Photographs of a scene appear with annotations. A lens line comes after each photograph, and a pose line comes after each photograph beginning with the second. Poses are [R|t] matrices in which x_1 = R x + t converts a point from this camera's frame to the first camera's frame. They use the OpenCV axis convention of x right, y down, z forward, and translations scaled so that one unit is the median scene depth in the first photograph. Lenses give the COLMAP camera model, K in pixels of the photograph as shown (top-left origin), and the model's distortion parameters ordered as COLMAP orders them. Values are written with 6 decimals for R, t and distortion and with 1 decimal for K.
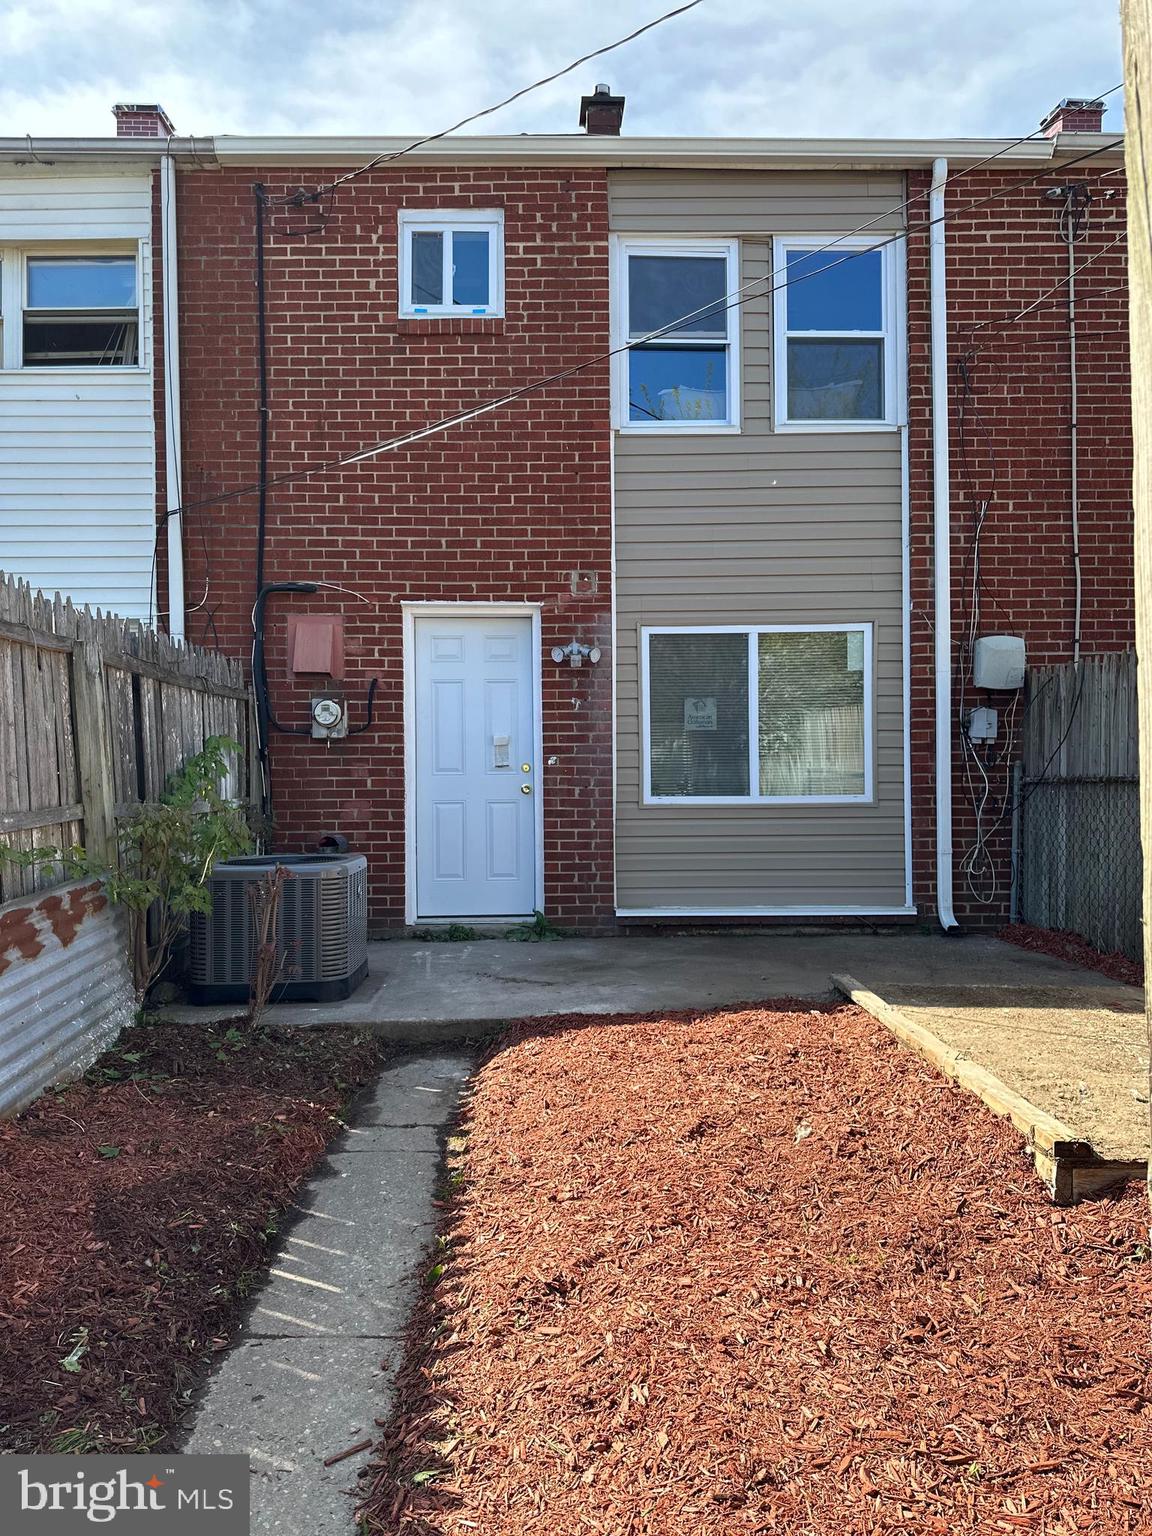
lens RADIAL K [[1071.9, 0, 576.0], [0, 1071.9, 768.0], [0, 0, 1]] dist [0.132271, -0.201839]
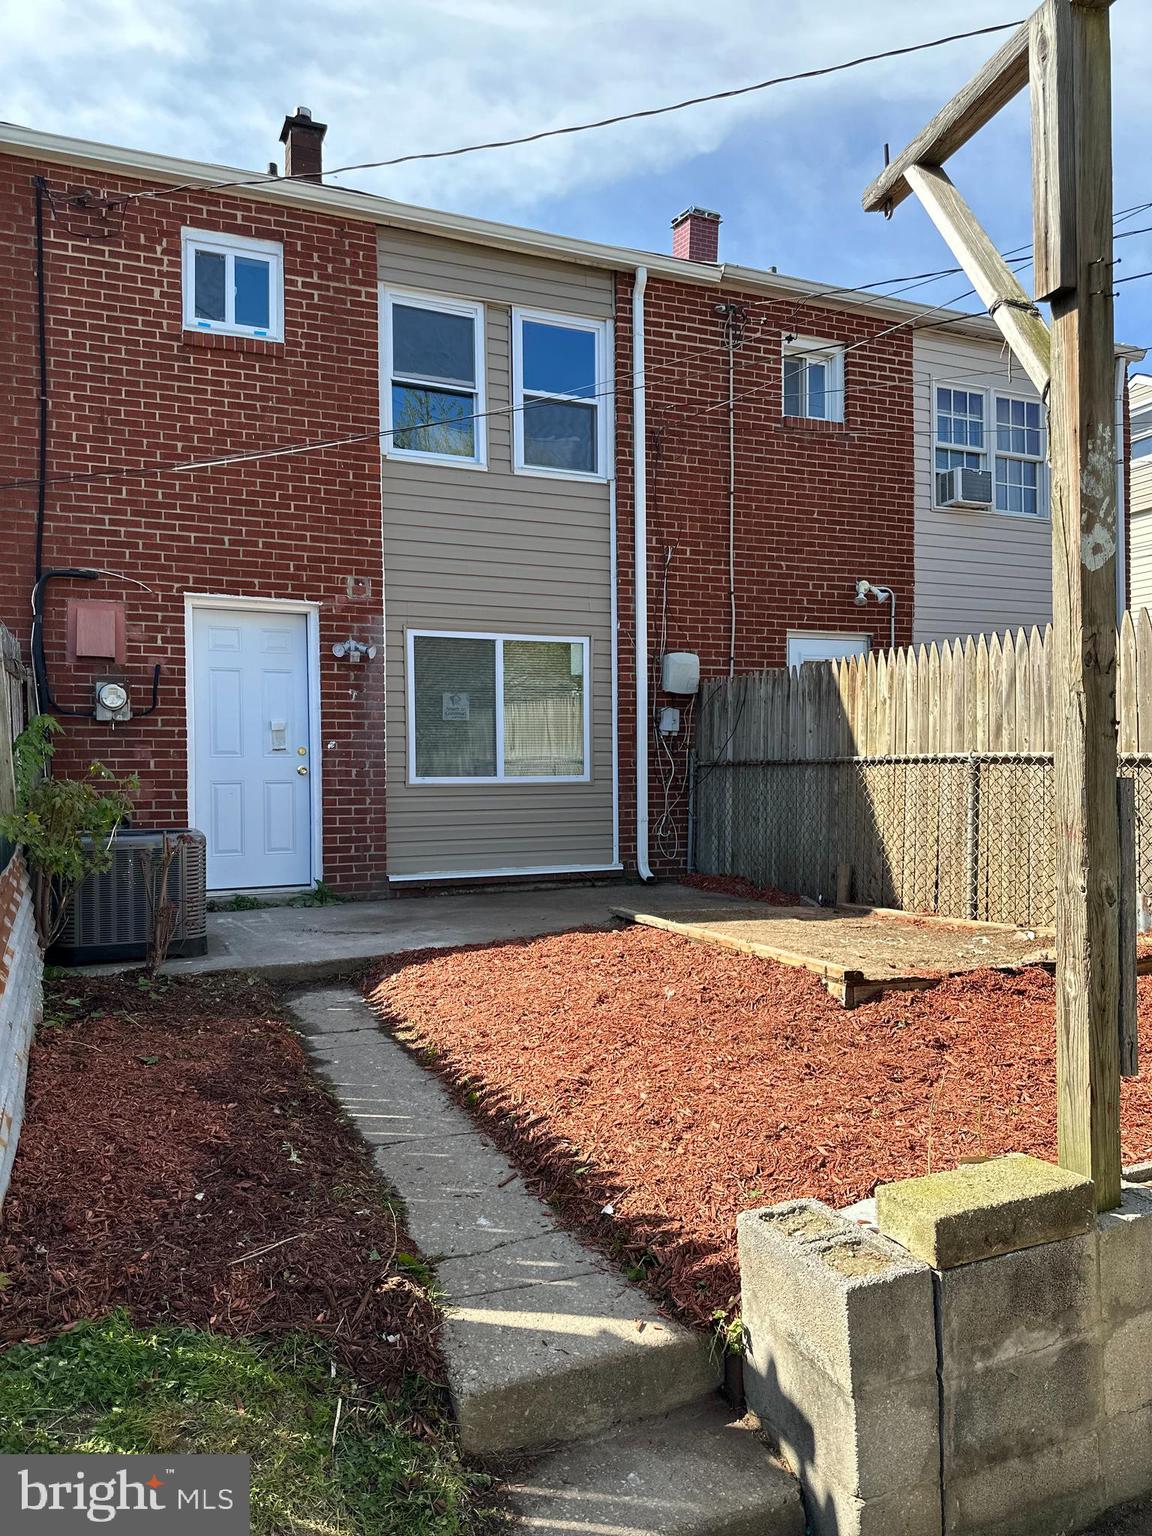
lens RADIAL K [[1078.0, 0, 570.0], [0, 1078.0, 767.0], [0, 0, 1]] dist [0.210136, -0.438532]
pose [[0.927436, 0.002896, 0.373971, -0.214527], [-0.005328, 0.999971, 0.005470, 0.008589], [-0.373944, -0.007066, 0.927424, -0.145200]]
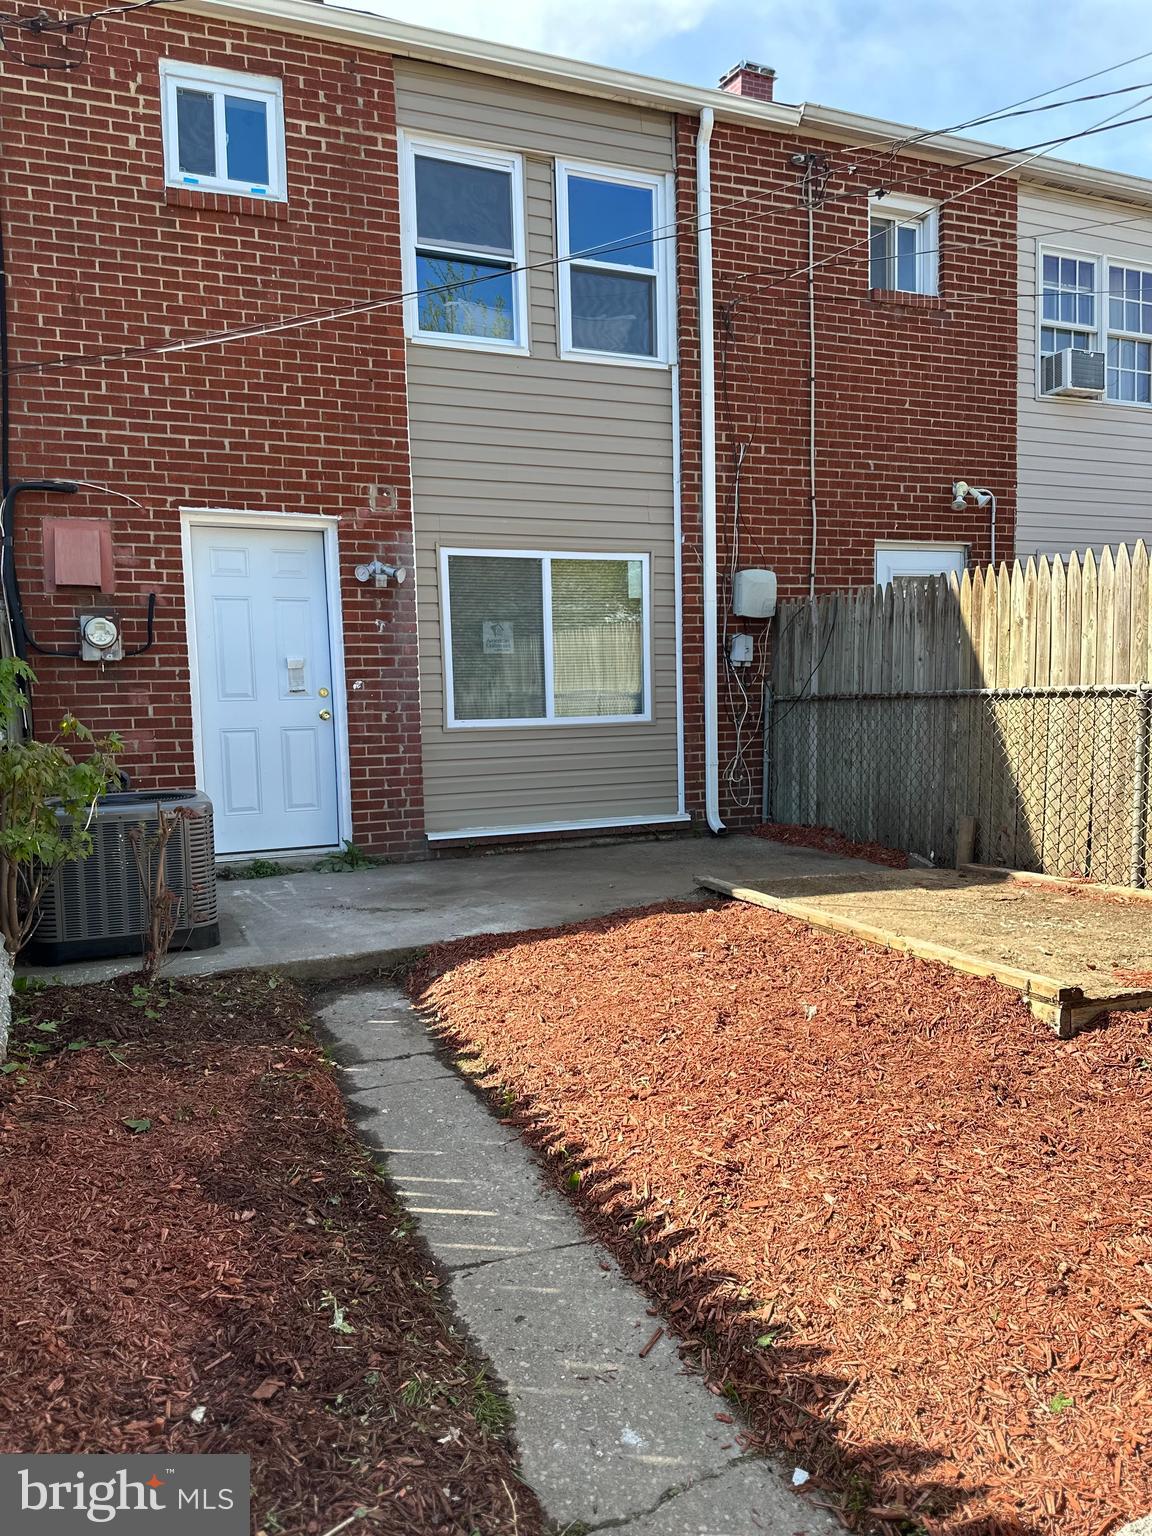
lens RADIAL K [[1071.9, 0, 576.0], [0, 1071.9, 768.0], [0, 0, 1]] dist [0.132271, -0.201839]
pose [[0.930998, -0.037528, 0.363089, -0.192544], [0.010620, 0.997065, 0.075825, -0.003691], [-0.364869, -0.066737, 0.928664, 0.023313]]
